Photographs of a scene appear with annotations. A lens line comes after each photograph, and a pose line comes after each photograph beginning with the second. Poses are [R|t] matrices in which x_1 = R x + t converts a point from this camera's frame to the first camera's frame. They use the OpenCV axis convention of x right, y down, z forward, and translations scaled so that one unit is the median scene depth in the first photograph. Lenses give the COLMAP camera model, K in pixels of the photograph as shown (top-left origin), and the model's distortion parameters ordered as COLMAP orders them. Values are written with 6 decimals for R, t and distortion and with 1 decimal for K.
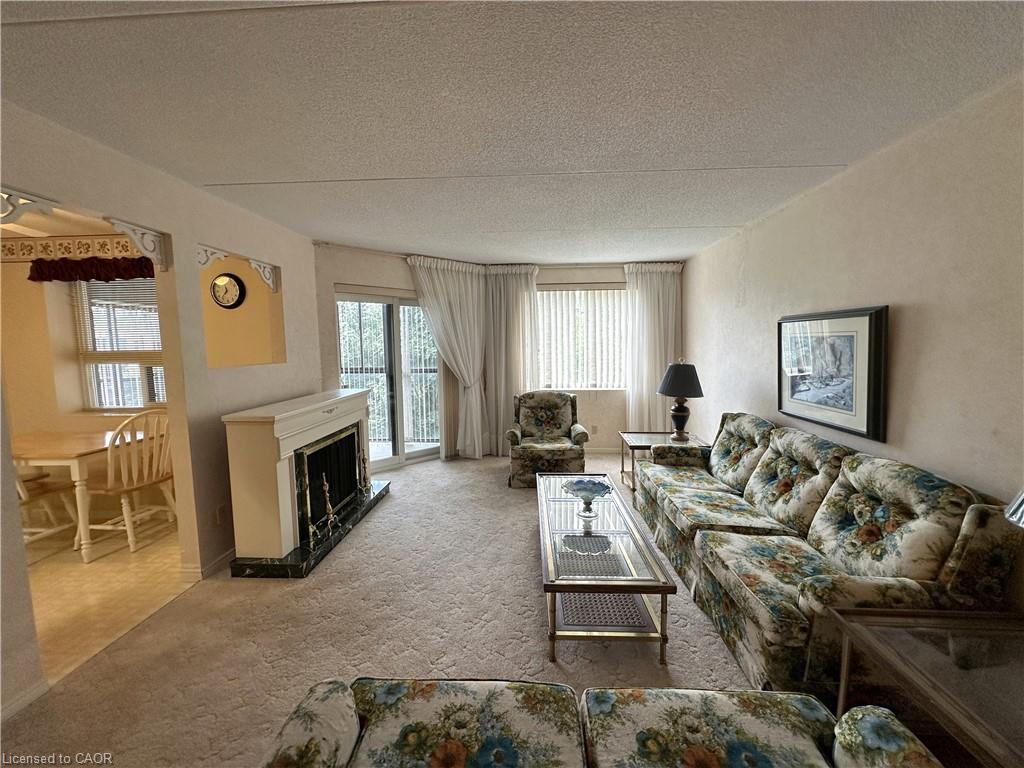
lens RADIAL K [[409.0, 0, 512.0], [0, 409.0, 381.3], [0, 0, 1]] dist [-0.000637, 0.000299]
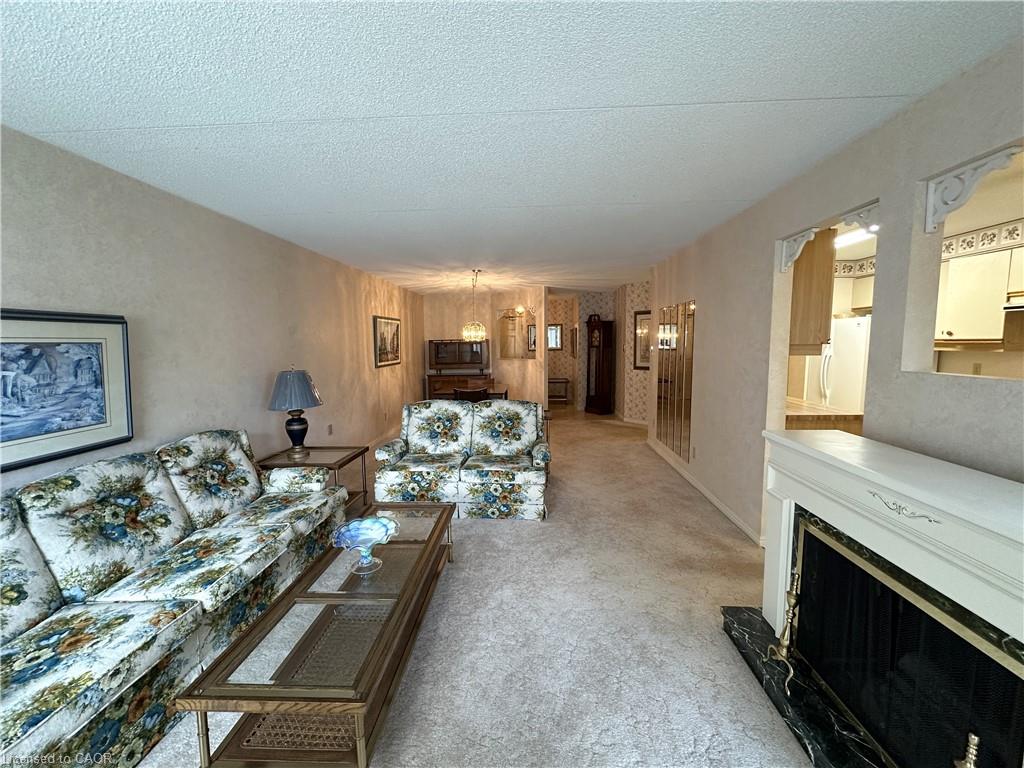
lens RADIAL K [[409.0, 0, 512.0], [0, 409.0, 381.3], [0, 0, 1]] dist [-0.000637, 0.000299]
pose [[-0.999789, 0.020095, 0.004145, -0.066968], [0.020516, 0.982183, 0.186802, -0.103004], [-0.000317, 0.186848, -0.982389, 1.100652]]
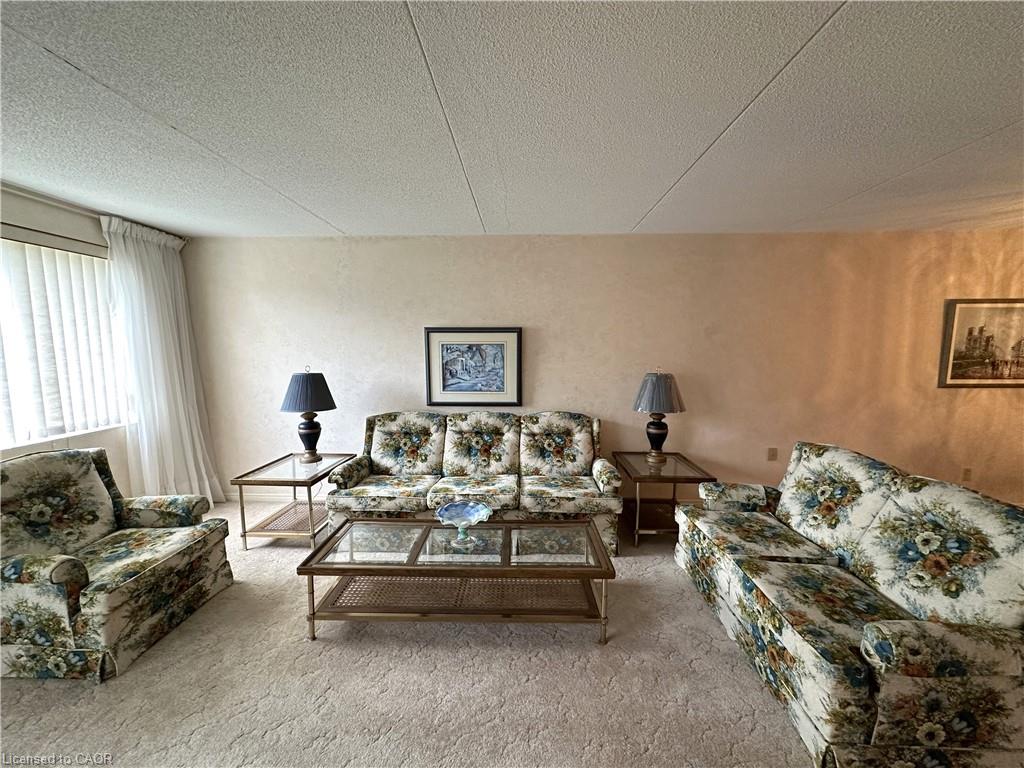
lens RADIAL K [[409.0, 0, 512.0], [0, 409.0, 381.3], [0, 0, 1]] dist [-0.000637, 0.000299]
pose [[-0.021099, -0.080951, 0.996495, -0.437552], [0.092427, 0.992290, 0.082566, -0.054788], [-0.995496, 0.093845, -0.013454, 0.566693]]
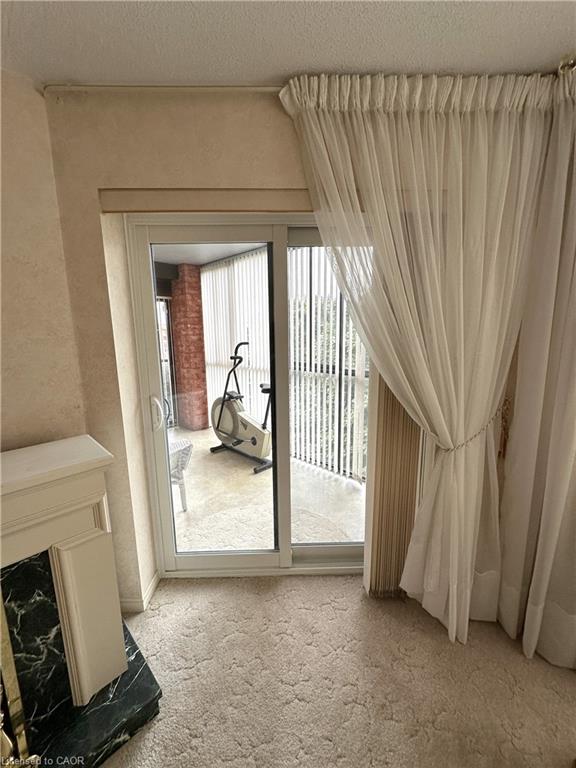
lens RADIAL K [[306.7, 0, 288.0], [0, 306.7, 384.0], [0, 0, 1]] dist [-0.000637, 0.000299]
pose [[0.756693, 0.112805, -0.643965, -0.054925], [-0.058750, 0.992749, 0.104868, -0.084099], [0.651125, -0.041520, 0.757834, 0.888545]]
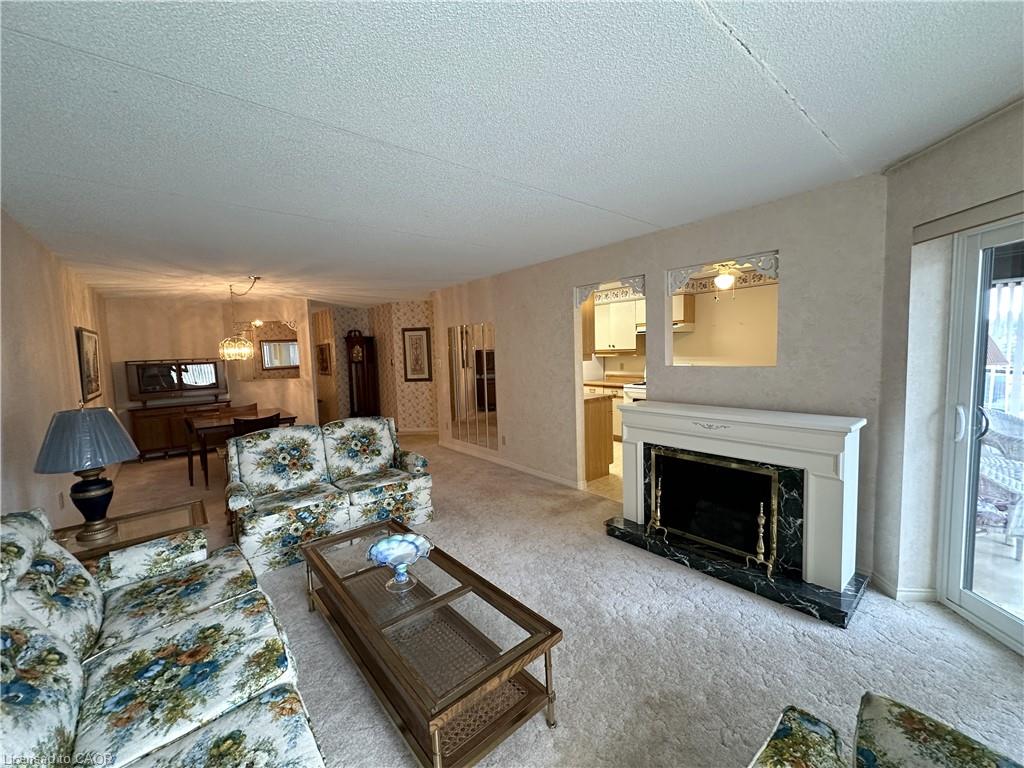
lens RADIAL K [[409.0, 0, 512.0], [0, 409.0, 381.3], [0, 0, 1]] dist [-0.000637, 0.000299]
pose [[-0.735020, 0.085474, -0.672636, 0.334959], [-0.022194, 0.988458, 0.149860, -0.111837], [0.677682, 0.125079, -0.724640, 1.071414]]
